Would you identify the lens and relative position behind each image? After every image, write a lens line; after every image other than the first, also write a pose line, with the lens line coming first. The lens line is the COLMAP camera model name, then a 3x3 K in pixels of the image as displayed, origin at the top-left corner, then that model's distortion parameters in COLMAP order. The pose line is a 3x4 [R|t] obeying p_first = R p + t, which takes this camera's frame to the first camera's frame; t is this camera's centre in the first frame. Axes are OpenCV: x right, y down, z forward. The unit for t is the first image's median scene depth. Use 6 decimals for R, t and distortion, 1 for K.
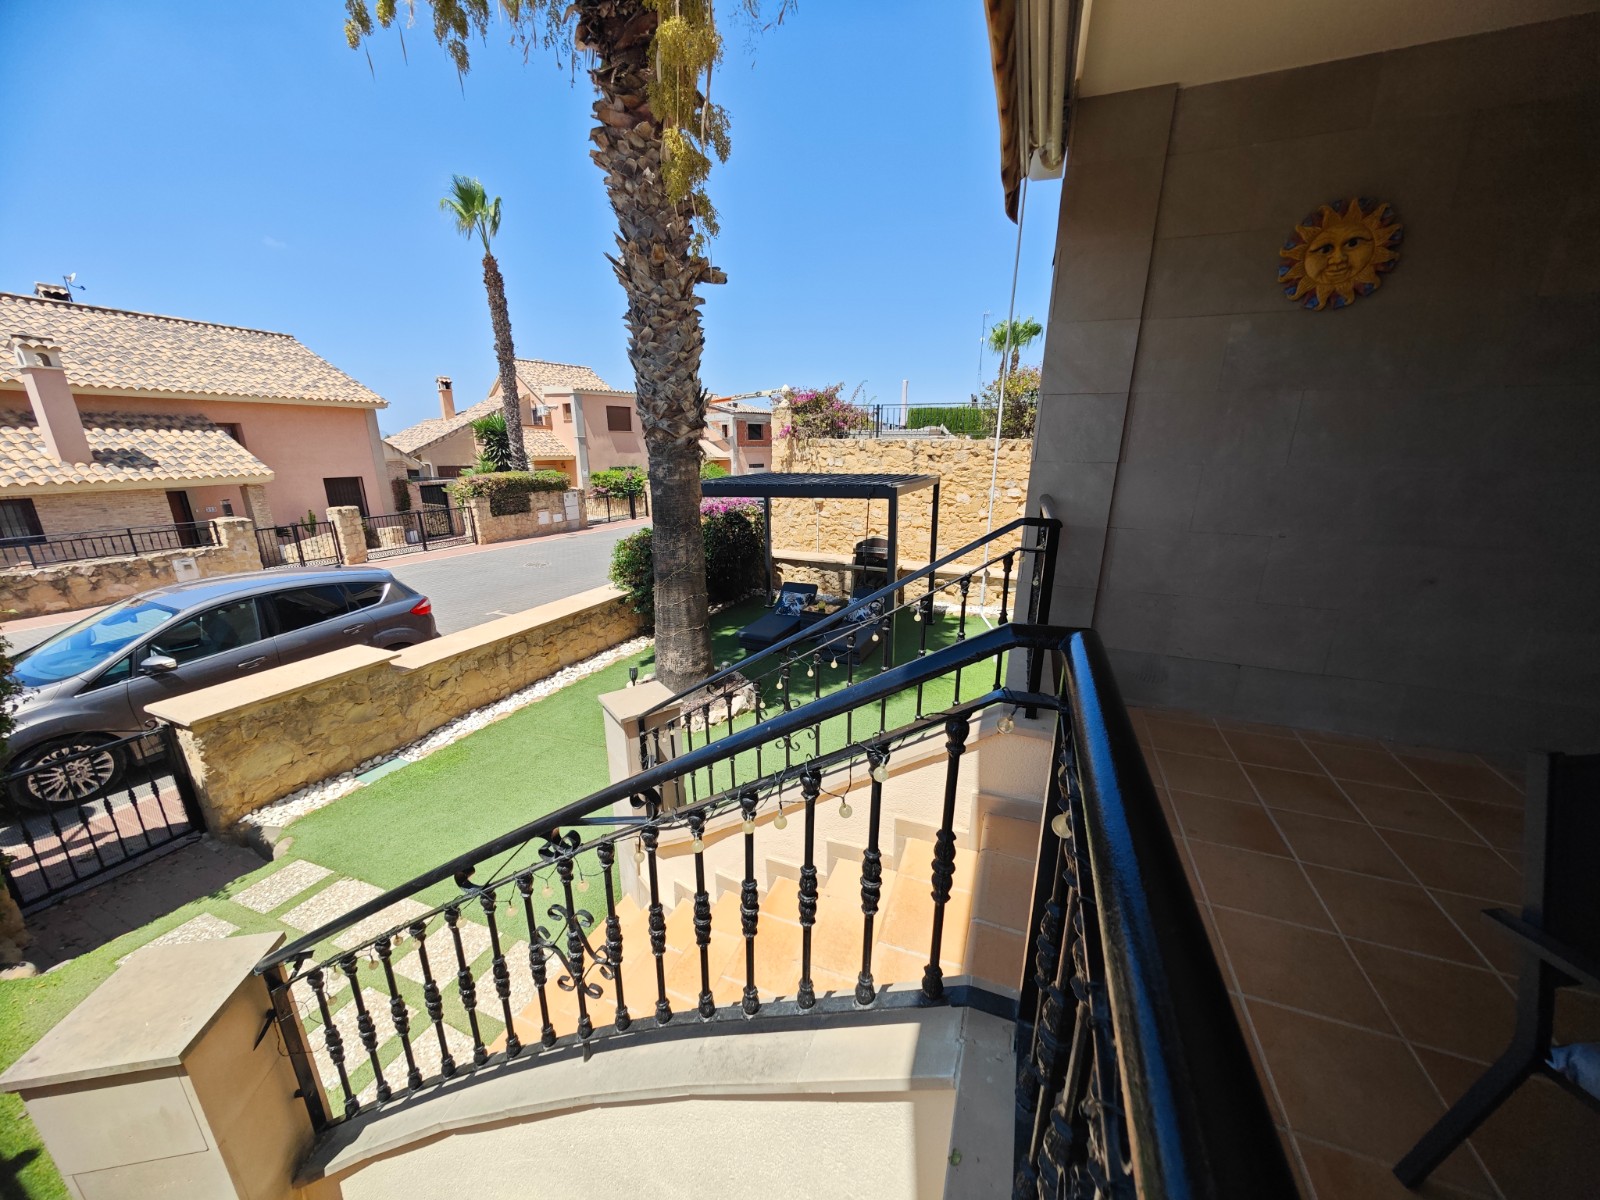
lens RADIAL K [[569.0, 0, 810.3], [0, 569.0, 604.2], [0, 0, 1]] dist [0.002465, -0.000003]
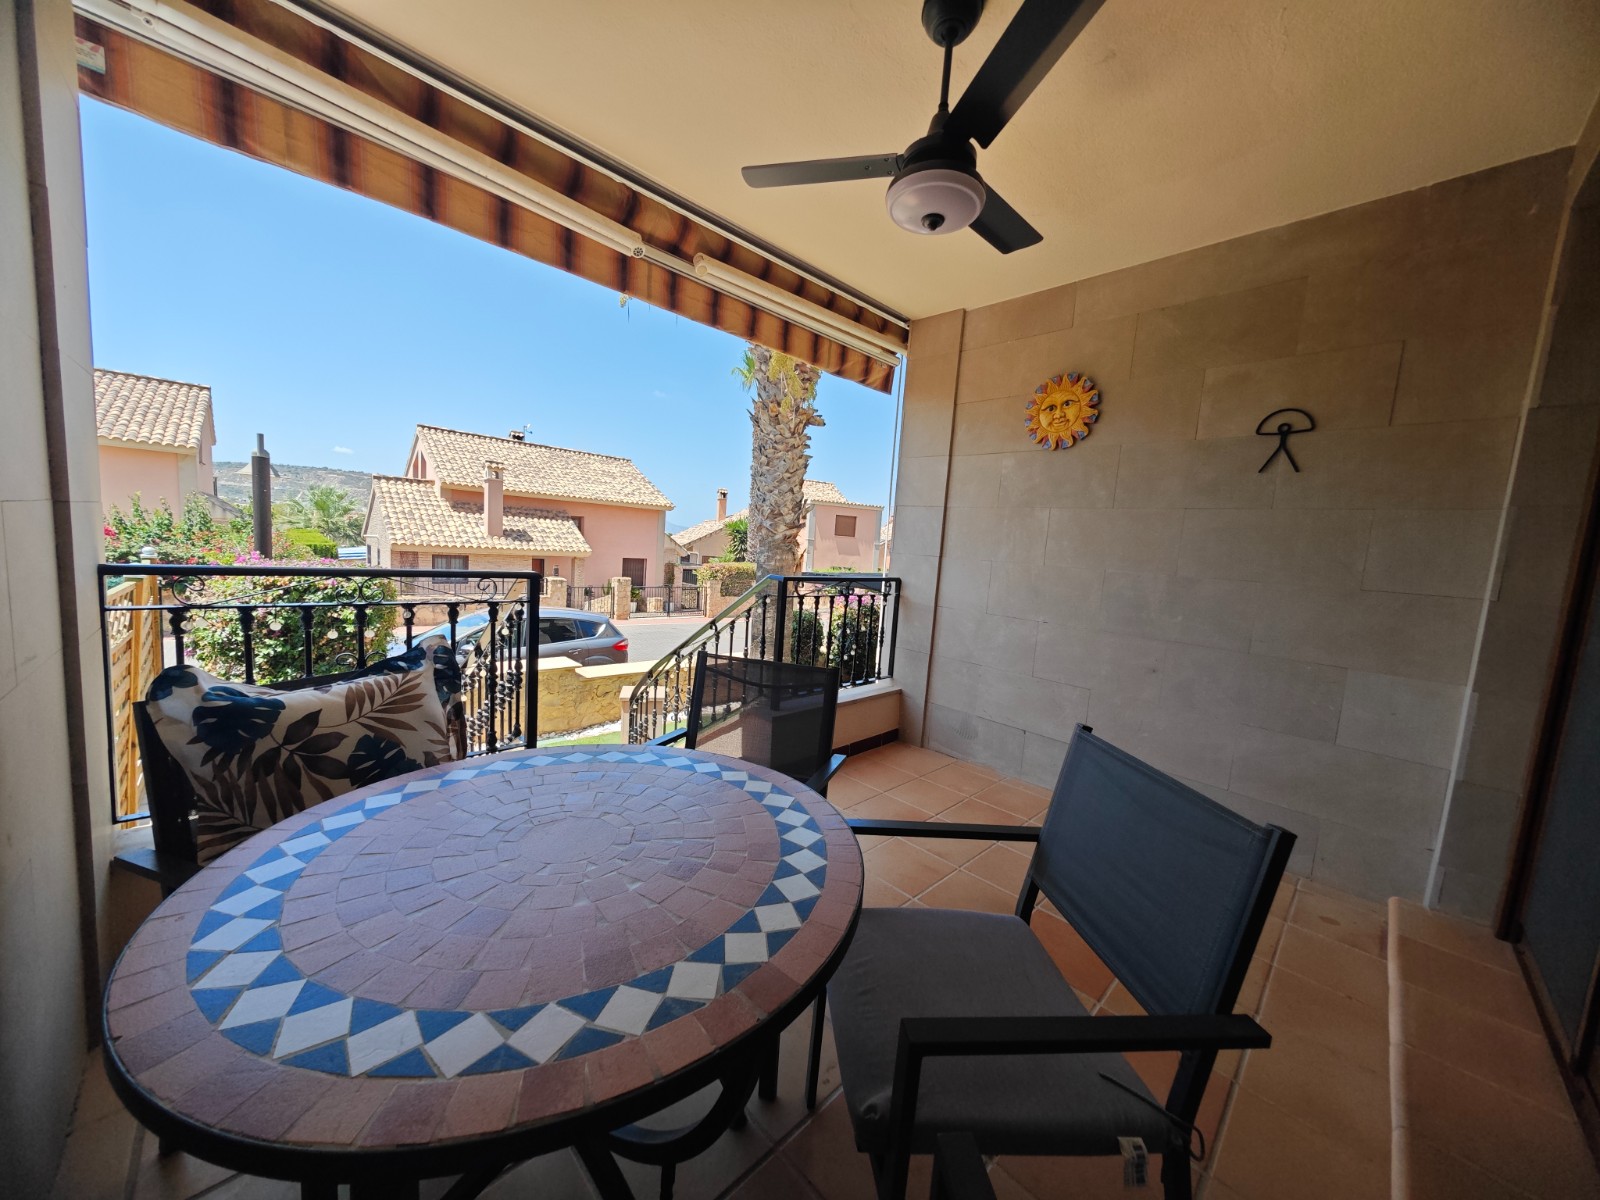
lens RADIAL K [[569.0, 0, 795.8], [0, 569.0, 600.9], [0, 0, 1]] dist [0.002465, -0.000003]
pose [[0.904142, 0.098562, -0.415707, 0.265249], [-0.175857, 0.972630, -0.151875, 0.036315], [0.389360, 0.210422, 0.896728, -0.095860]]
